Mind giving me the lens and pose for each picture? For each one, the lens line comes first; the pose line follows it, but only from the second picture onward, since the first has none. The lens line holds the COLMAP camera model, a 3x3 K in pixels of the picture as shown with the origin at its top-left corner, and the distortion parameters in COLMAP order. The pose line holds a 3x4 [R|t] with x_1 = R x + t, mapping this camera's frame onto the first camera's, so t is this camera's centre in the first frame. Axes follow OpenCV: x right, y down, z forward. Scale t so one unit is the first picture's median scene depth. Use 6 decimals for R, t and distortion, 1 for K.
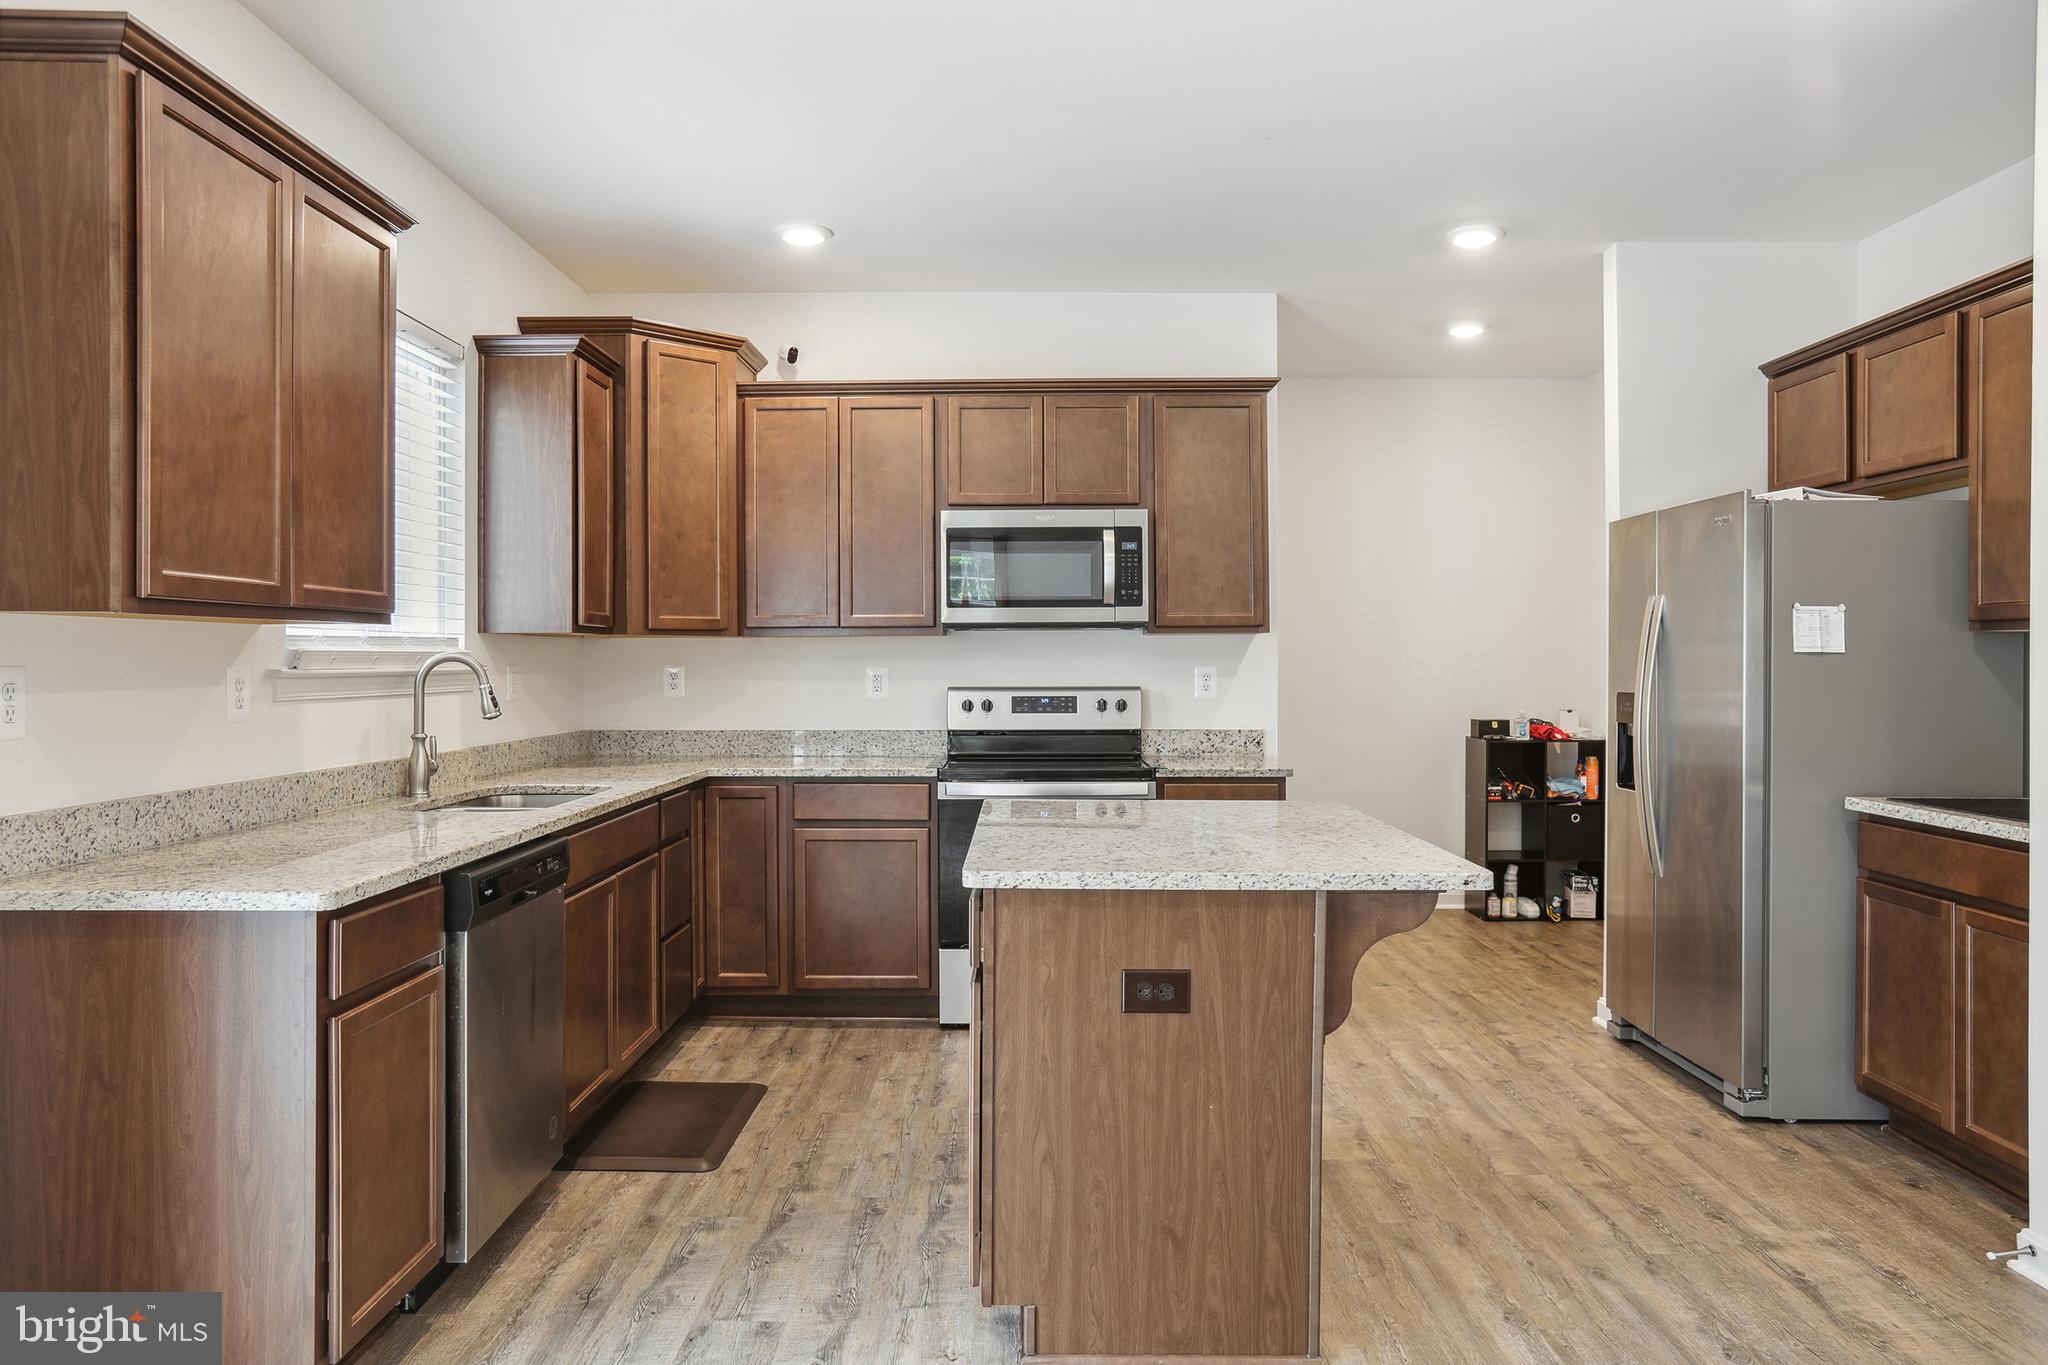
lens RADIAL K [[1358.3, 0, 1023.4], [0, 1358.3, 652.8], [0, 0, 1]] dist [-0.067370, 0.089812]
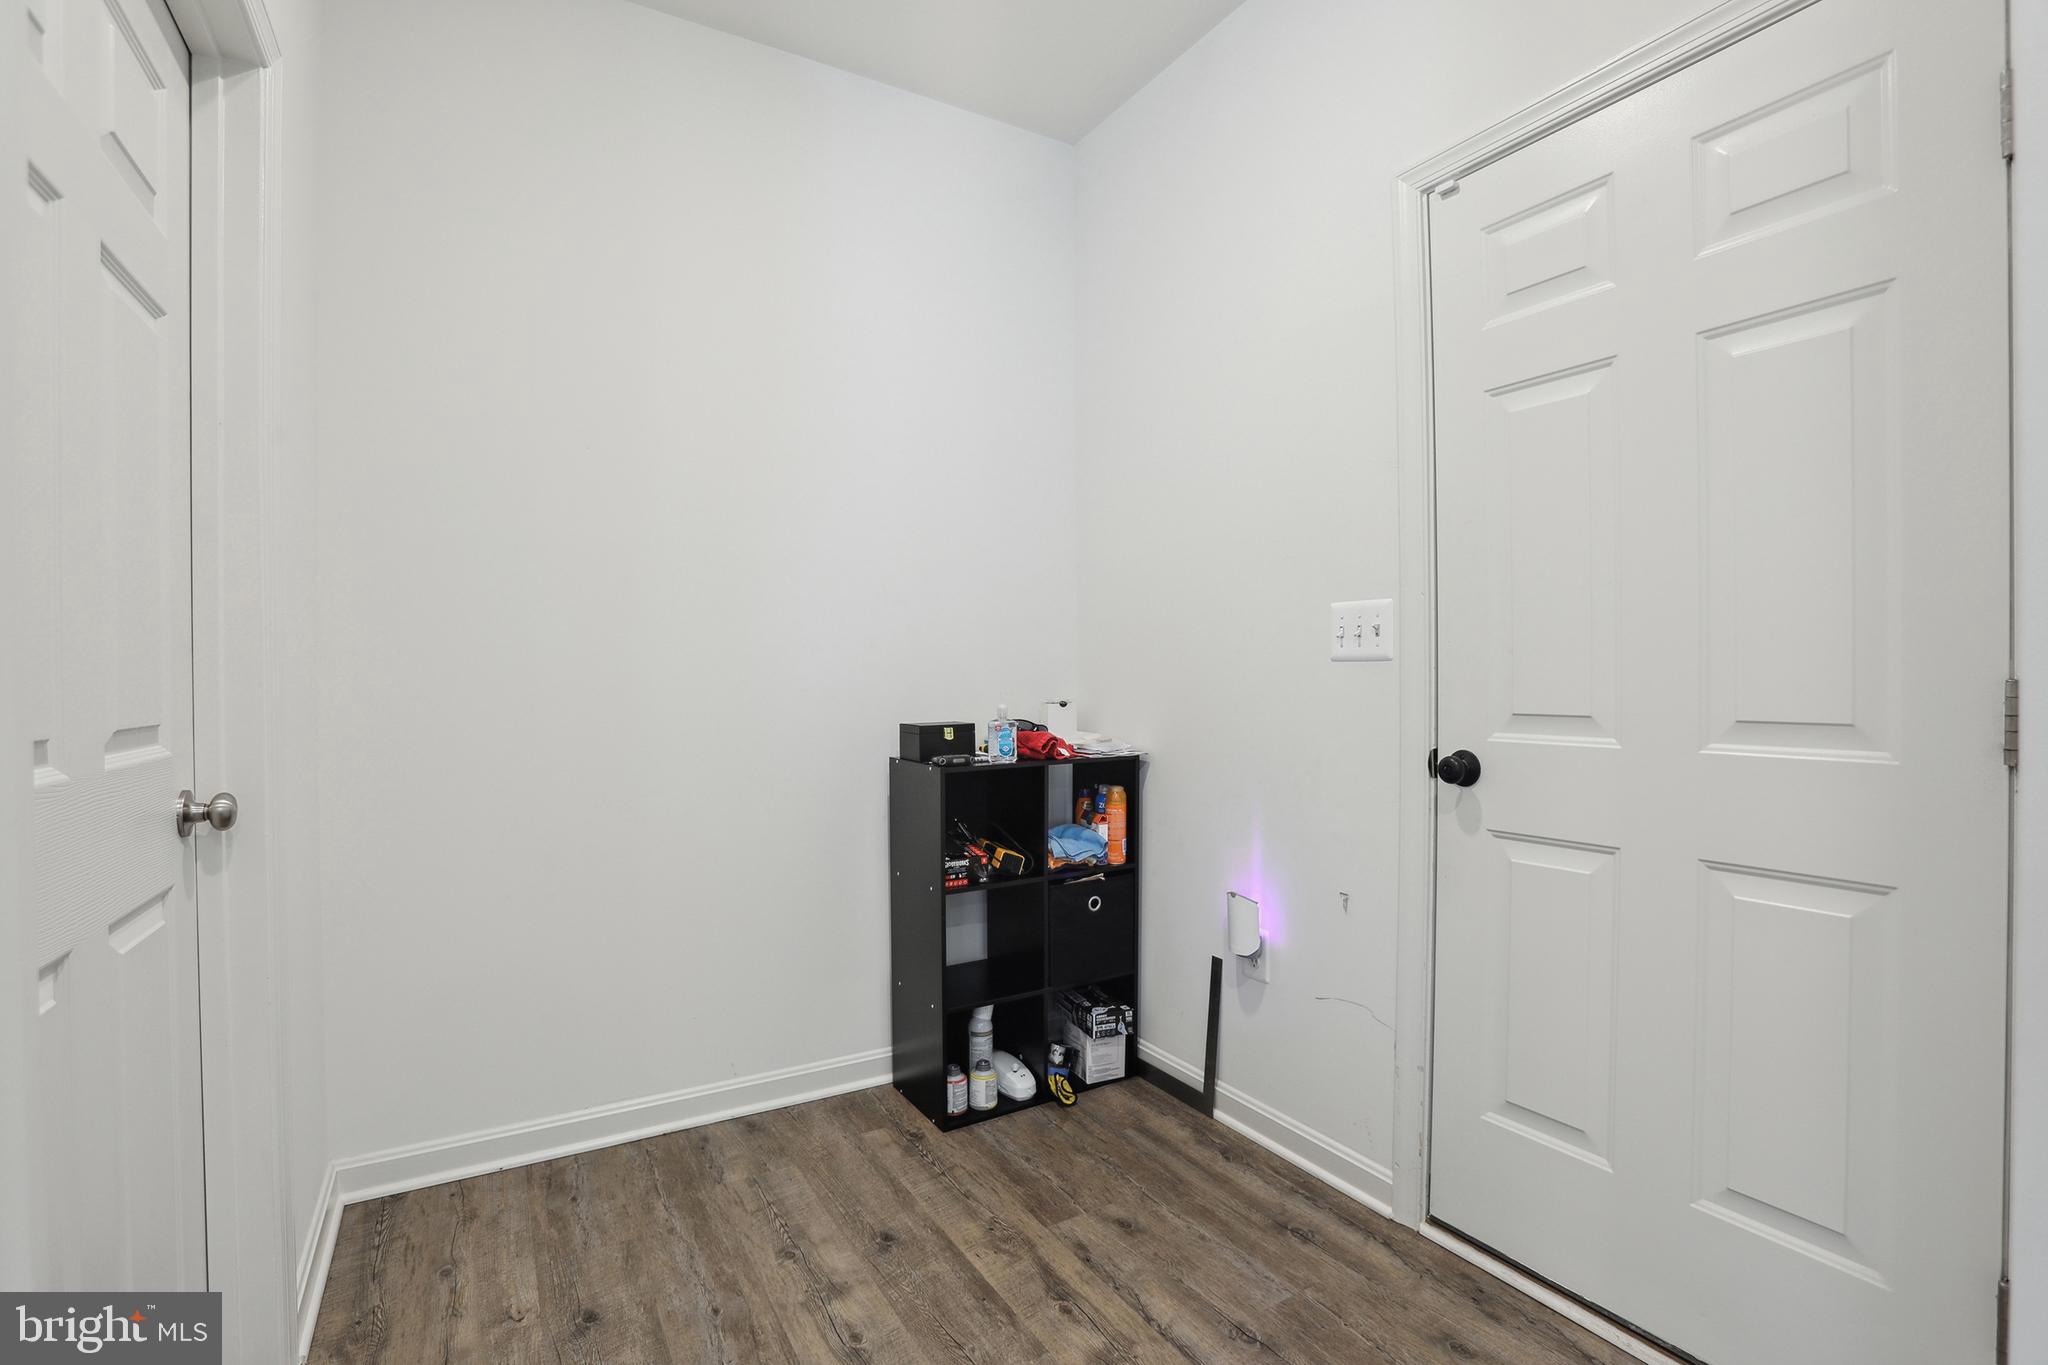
lens RADIAL K [[930.9, 0, 1018.5], [0, 930.9, 686.2], [0, 0, 1]] dist [-0.078905, 0.030724]
pose [[0.862624, -0.012835, 0.505682, 0.279944], [0.005581, 0.999859, 0.015858, 0.042905], [-0.505814, -0.010857, 0.862574, 0.981533]]
